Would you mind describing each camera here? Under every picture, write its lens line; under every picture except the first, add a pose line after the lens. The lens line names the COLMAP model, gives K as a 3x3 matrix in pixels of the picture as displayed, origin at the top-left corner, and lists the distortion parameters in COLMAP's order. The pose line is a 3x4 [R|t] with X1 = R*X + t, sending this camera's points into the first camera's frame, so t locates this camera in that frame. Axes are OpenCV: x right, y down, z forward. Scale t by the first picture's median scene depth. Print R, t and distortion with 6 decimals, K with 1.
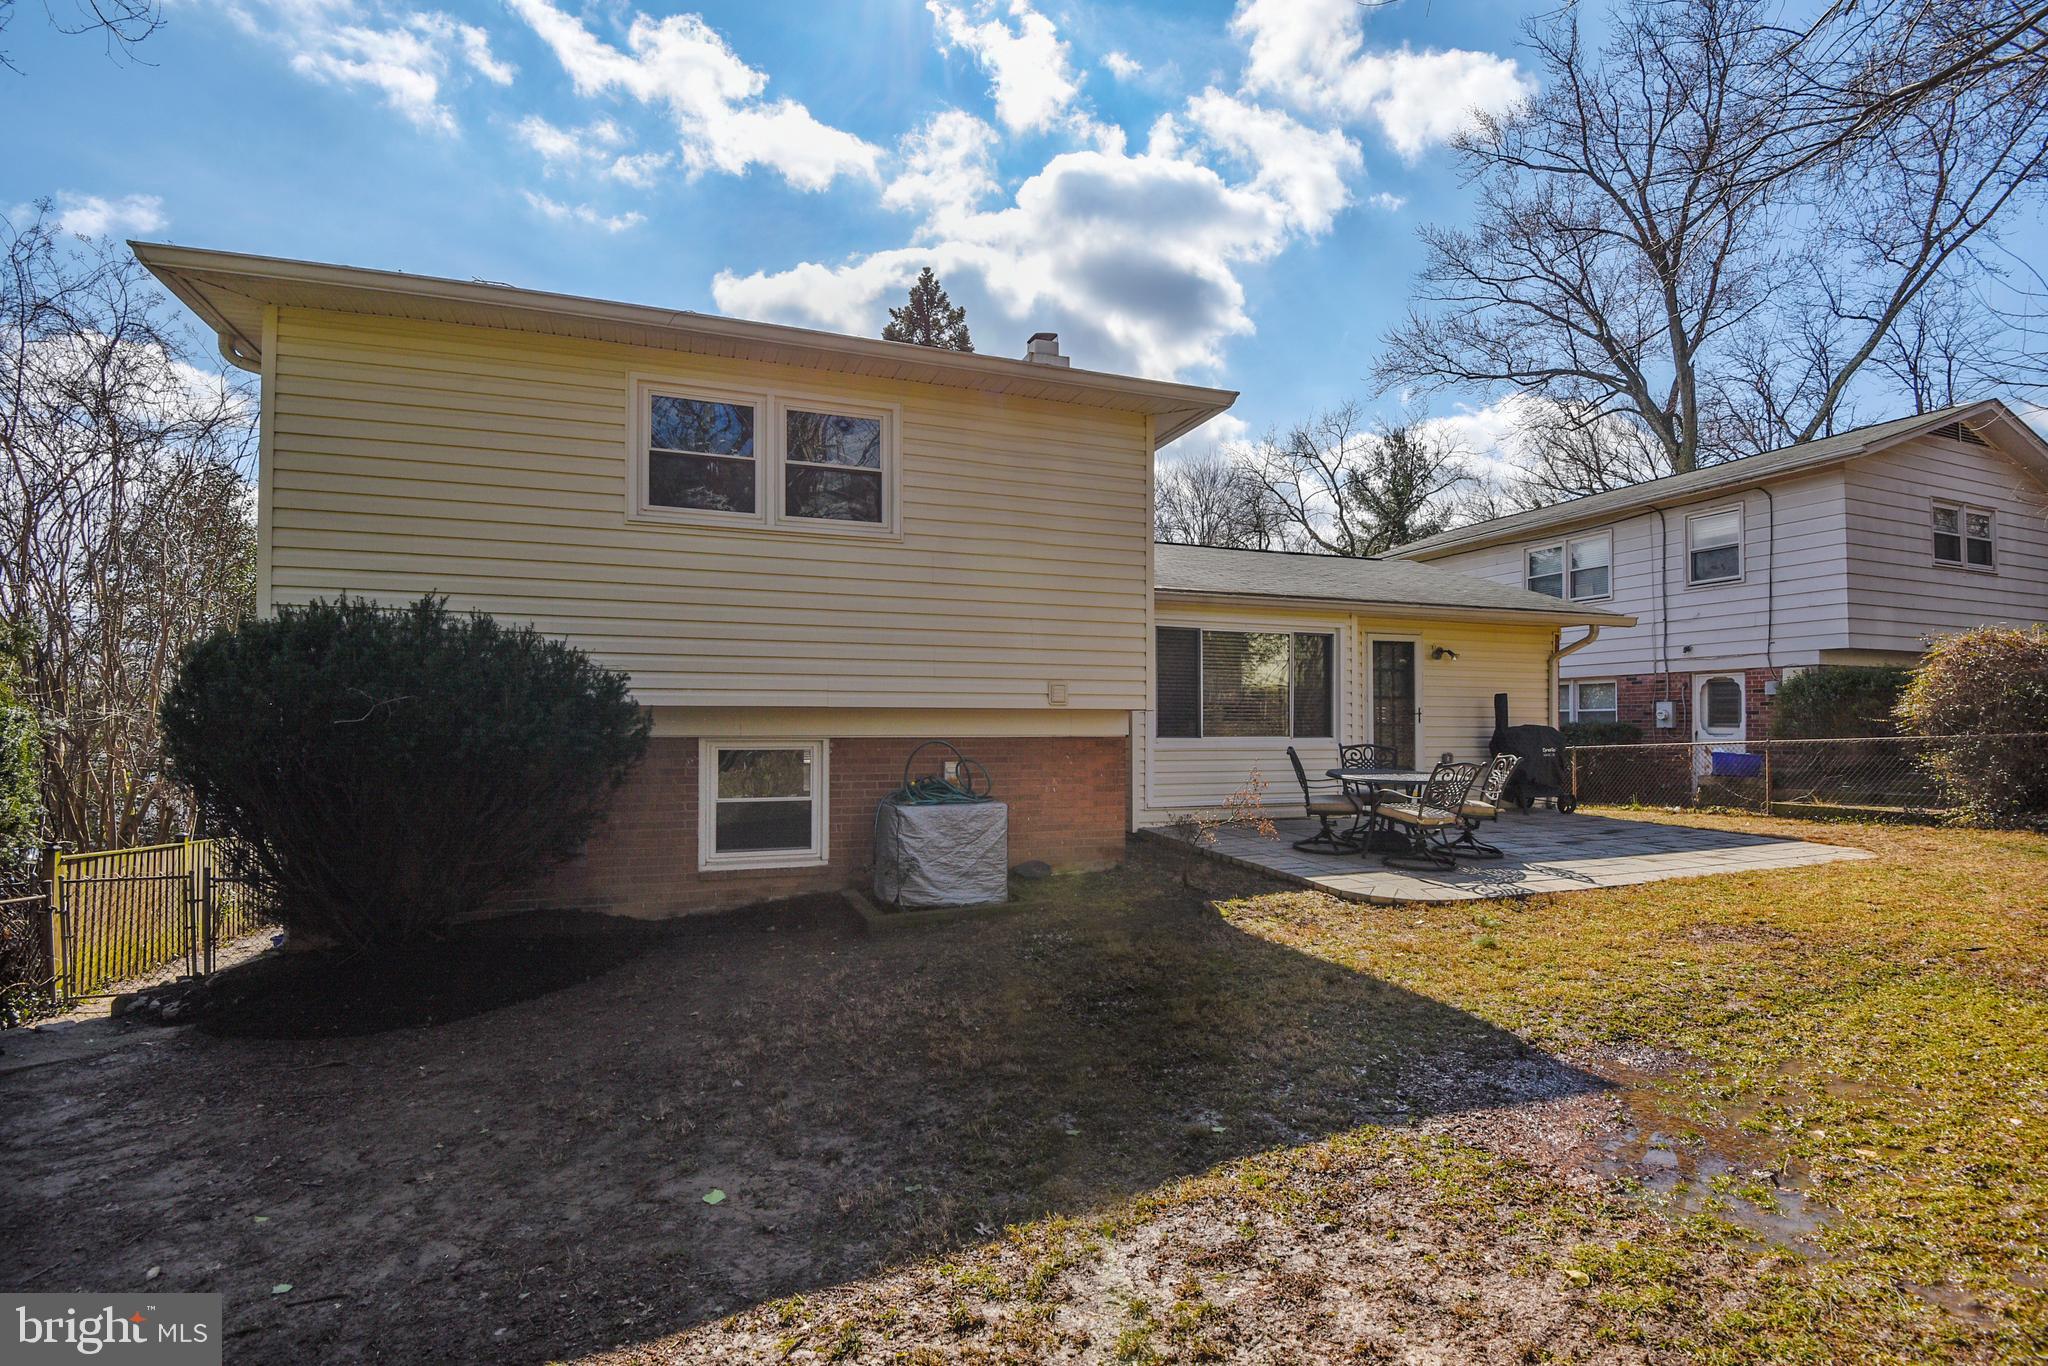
lens RADIAL K [[947.8, 0, 1025.0], [0, 947.8, 727.1], [0, 0, 1]] dist [0.007748, -0.000145]
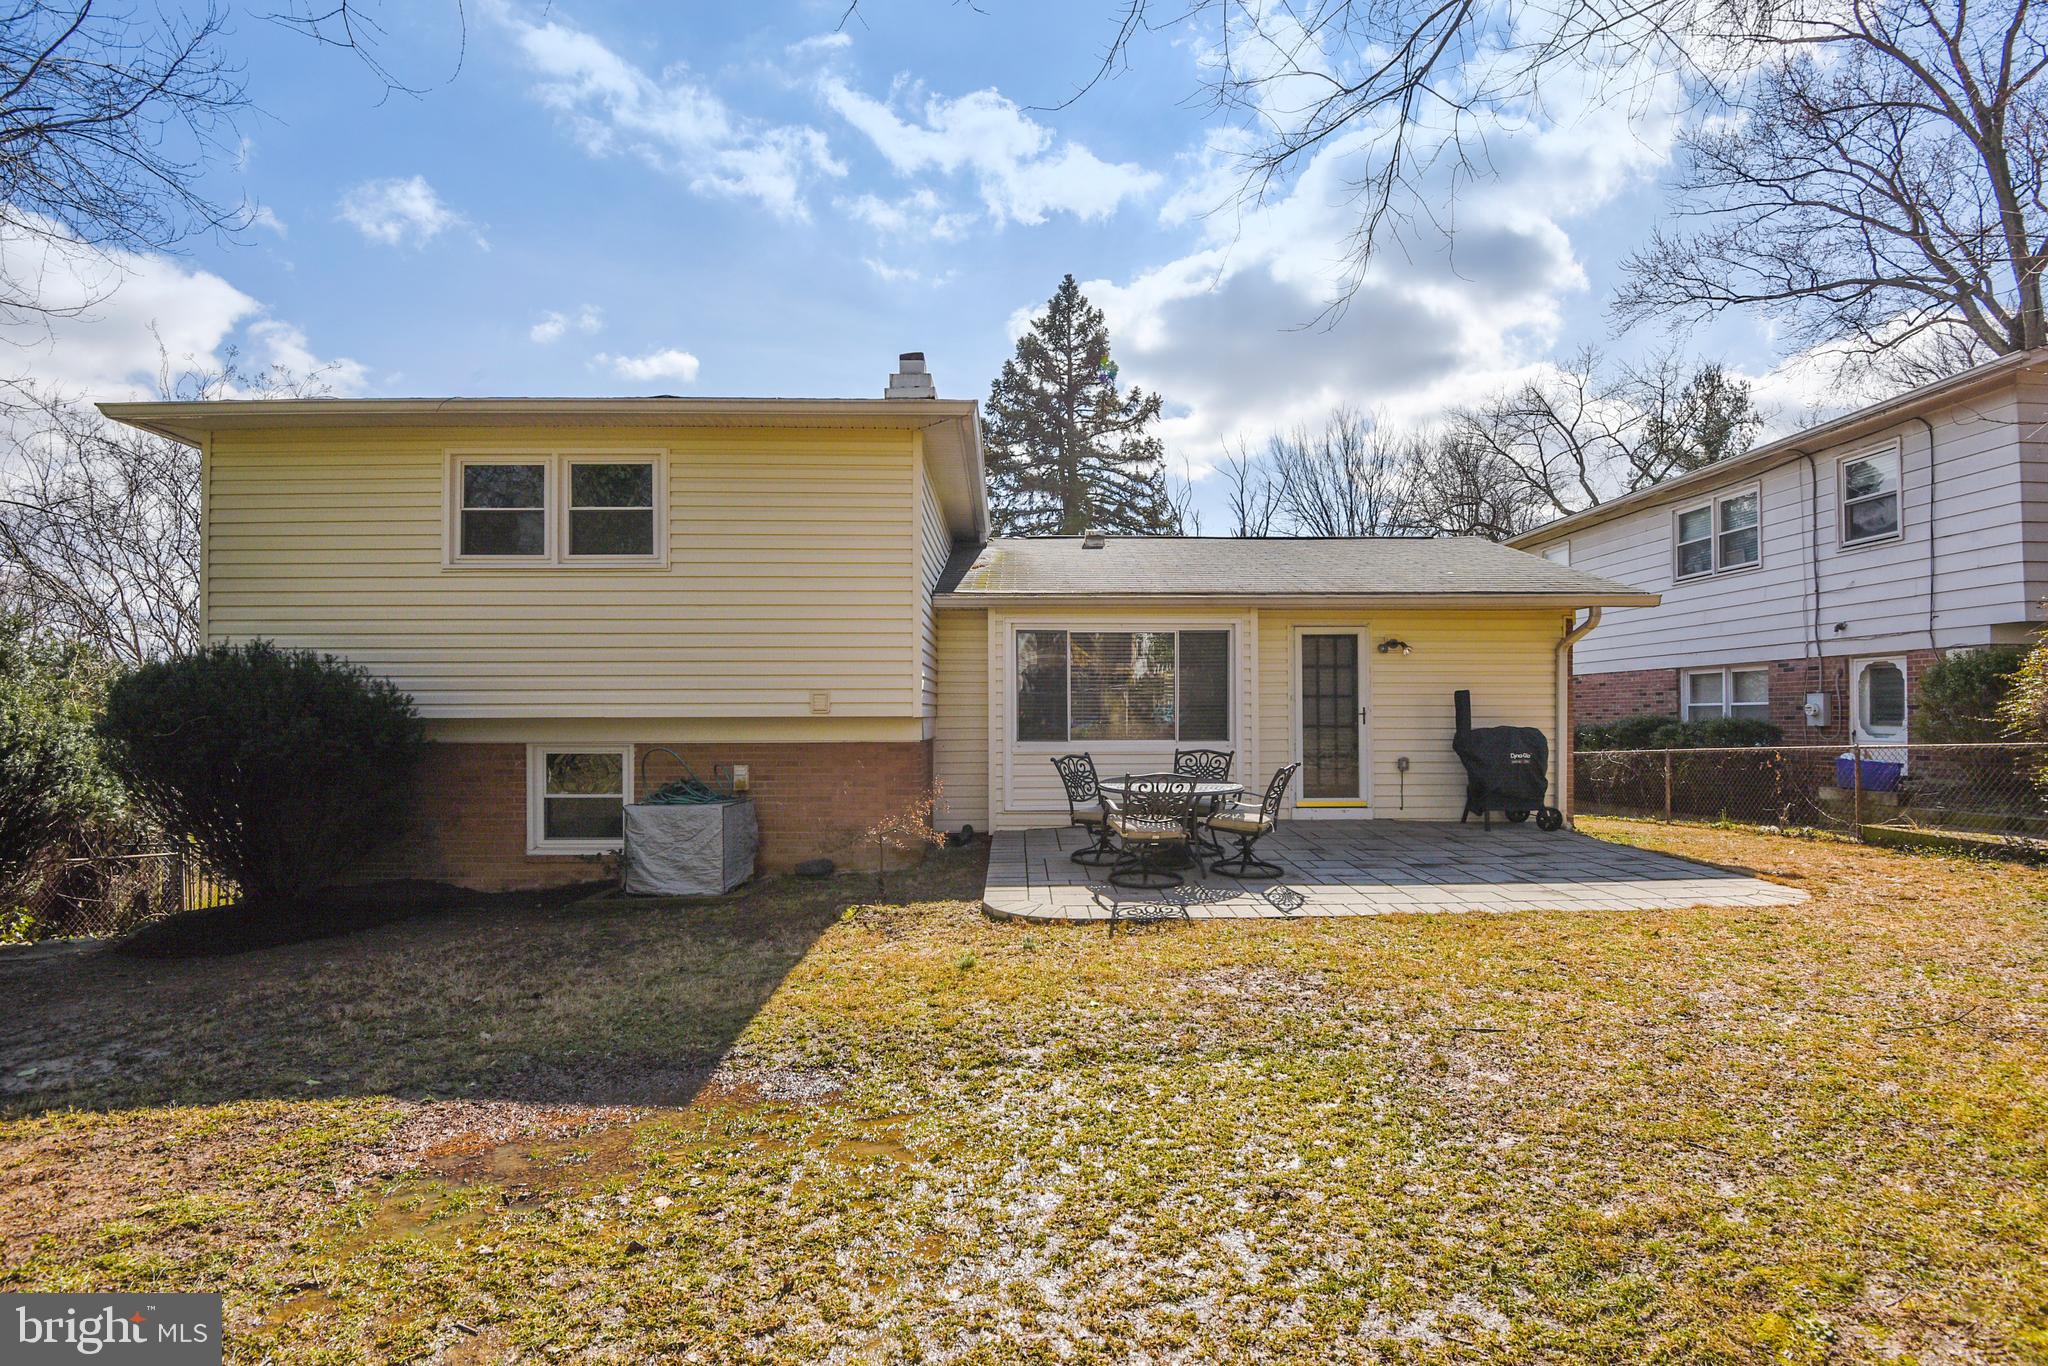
lens RADIAL K [[926.2, 0, 1026.2], [0, 926.2, 719.4], [0, 0, 1]] dist [-0.006006, -0.000303]
pose [[0.943860, -0.004898, -0.330309, 0.402417], [0.004690, 0.999988, -0.001427, -0.009179], [0.330312, -0.000203, 0.943872, 0.065554]]
